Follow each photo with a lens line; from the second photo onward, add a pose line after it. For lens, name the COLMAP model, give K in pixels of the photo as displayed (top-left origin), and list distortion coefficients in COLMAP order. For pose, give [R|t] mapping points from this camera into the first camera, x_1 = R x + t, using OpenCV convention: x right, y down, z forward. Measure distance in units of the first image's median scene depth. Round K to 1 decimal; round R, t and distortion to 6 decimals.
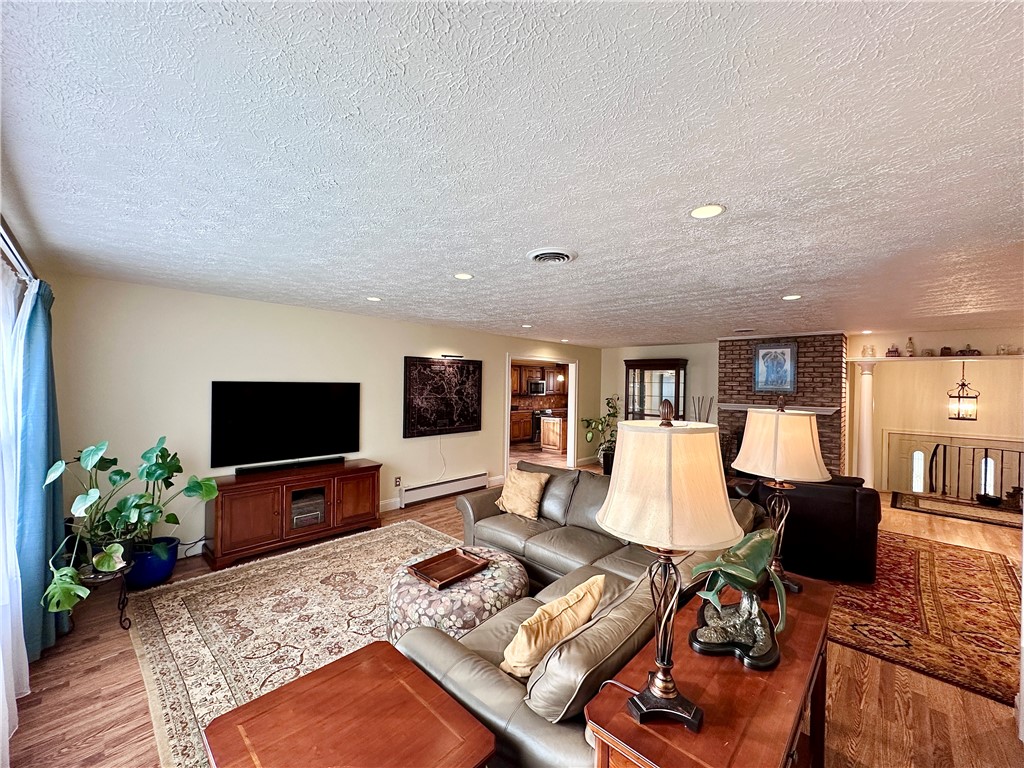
lens RADIAL K [[407.9, 0, 513.2], [0, 407.9, 384.3], [0, 0, 1]] dist [-0.002455, -0.000037]
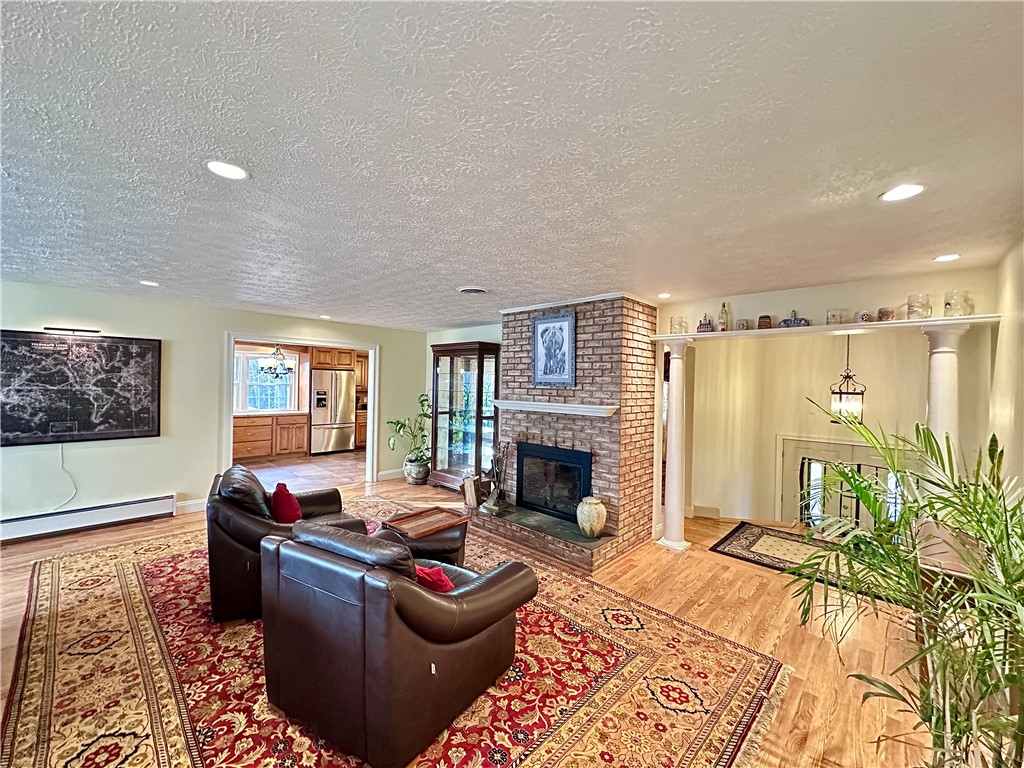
lens RADIAL K [[407.9, 0, 513.2], [0, 407.9, 384.3], [0, 0, 1]] dist [-0.002455, -0.000037]
pose [[0.999993, 0.003217, 0.002108, 0.578639], [-0.003218, 0.999995, 0.000472, 0.019637], [-0.002106, -0.000479, 0.999998, 0.298504]]
